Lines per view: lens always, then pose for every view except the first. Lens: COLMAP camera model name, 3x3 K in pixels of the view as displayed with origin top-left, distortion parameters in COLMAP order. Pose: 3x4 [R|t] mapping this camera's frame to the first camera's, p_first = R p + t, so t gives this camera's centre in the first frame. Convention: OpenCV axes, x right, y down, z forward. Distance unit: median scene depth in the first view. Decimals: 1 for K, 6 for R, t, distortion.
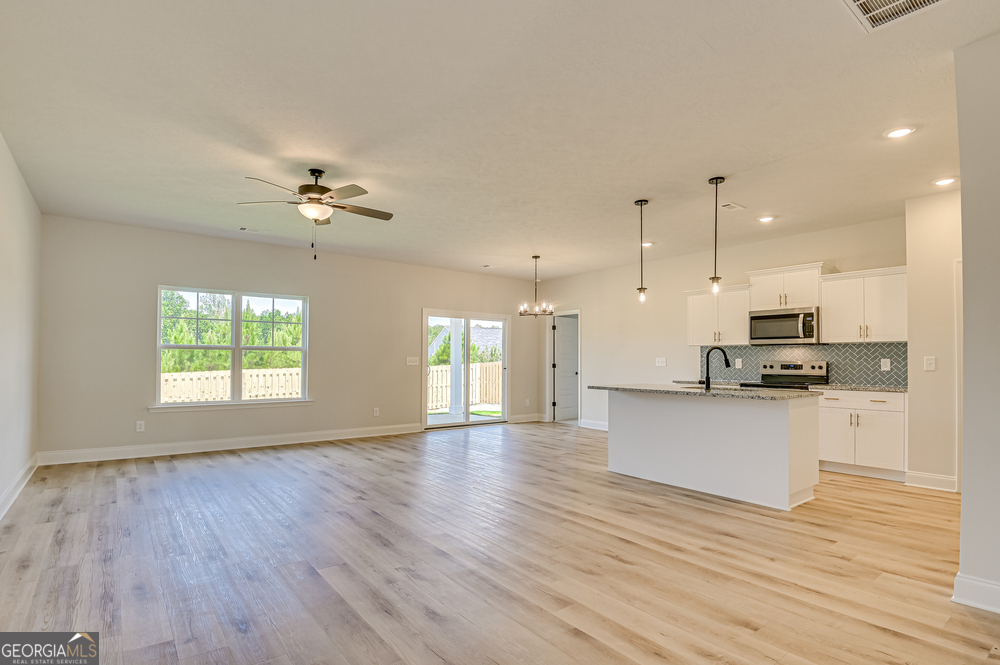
lens RADIAL K [[518.4, 0, 527.9], [0, 518.4, 346.6], [0, 0, 1]] dist [0.022493, -0.031898]
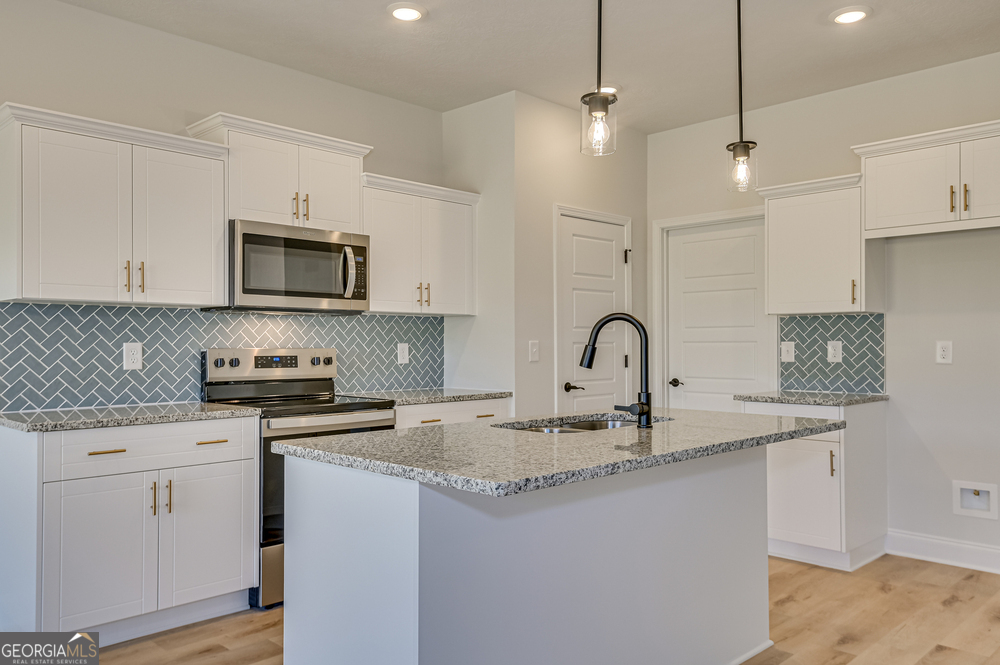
lens RADIAL K [[759.4, 0, 500.0], [0, 759.4, 332.5], [0, 0, 1]] dist [0.004799, 0.003140]
pose [[-0.077269, 0.009403, 0.996966, -0.156010], [-0.028570, 0.999524, -0.011642, 0.017829], [-0.996601, -0.029383, -0.076964, 0.929297]]
